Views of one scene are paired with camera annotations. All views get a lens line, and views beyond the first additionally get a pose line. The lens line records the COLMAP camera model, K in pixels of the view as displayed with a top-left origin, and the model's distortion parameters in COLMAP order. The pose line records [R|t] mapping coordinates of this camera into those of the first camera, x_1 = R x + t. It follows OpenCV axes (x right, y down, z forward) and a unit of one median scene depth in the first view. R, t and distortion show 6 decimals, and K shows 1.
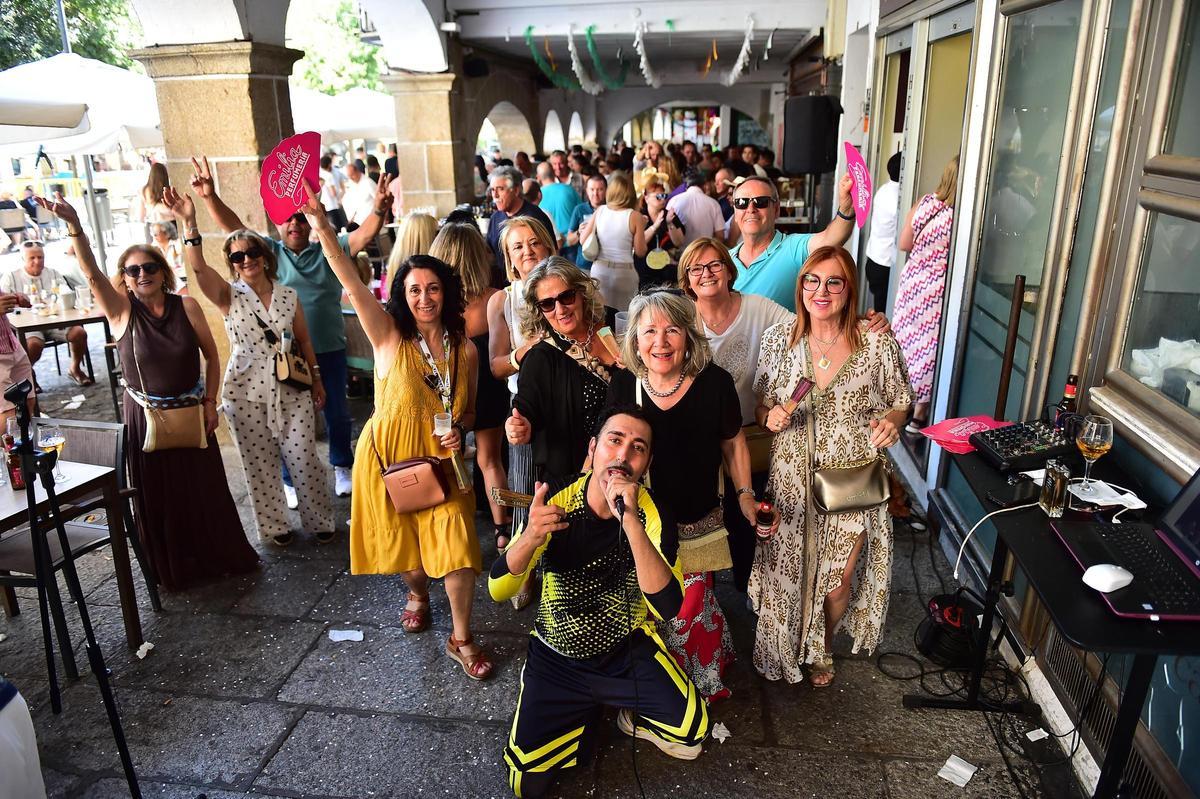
lens RADIAL K [[816.1, 0, 600.0], [0, 816.1, 399.5], [0, 0, 1]] dist [-0.050453, -0.001440]
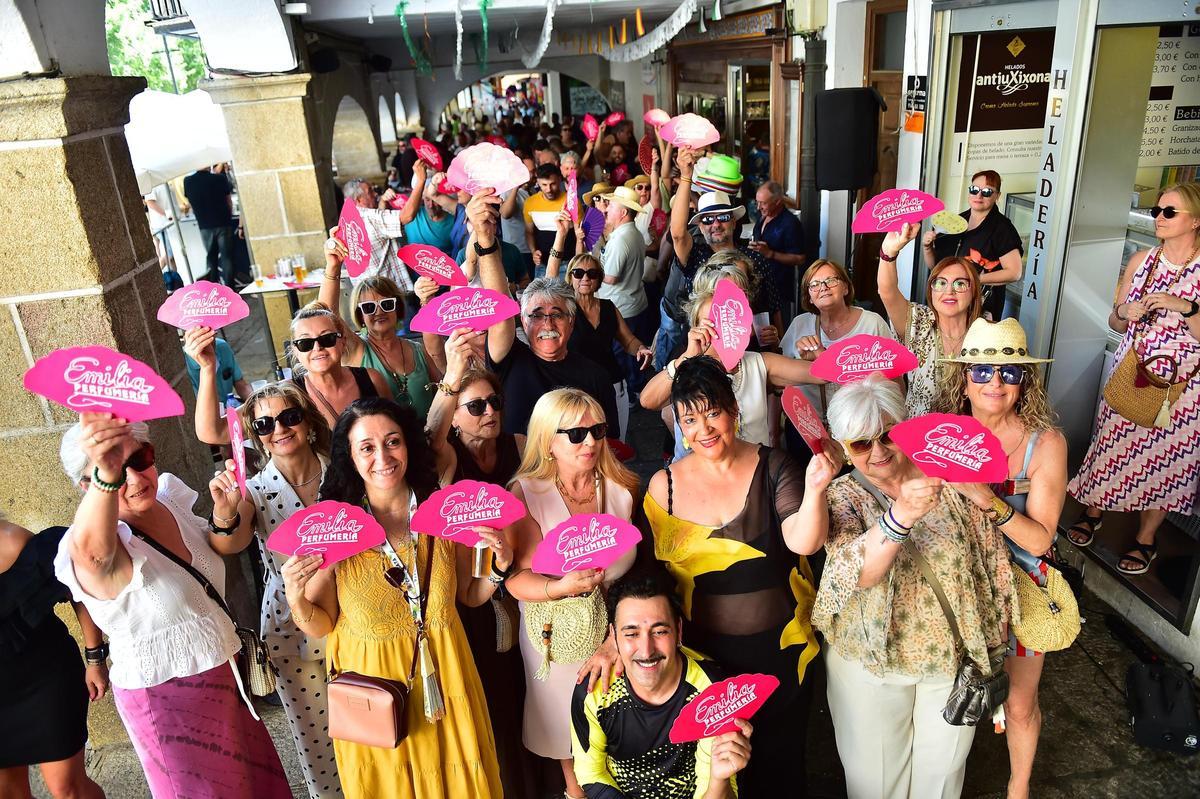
lens RADIAL K [[816.1, 0, 600.0], [0, 816.1, 399.5], [0, 0, 1]] dist [-0.050453, -0.001440]
pose [[0.963420, -0.144602, 0.225638, -0.132393], [0.133571, 0.989003, 0.063492, -0.122184], [-0.232337, -0.031031, 0.972140, 0.224523]]
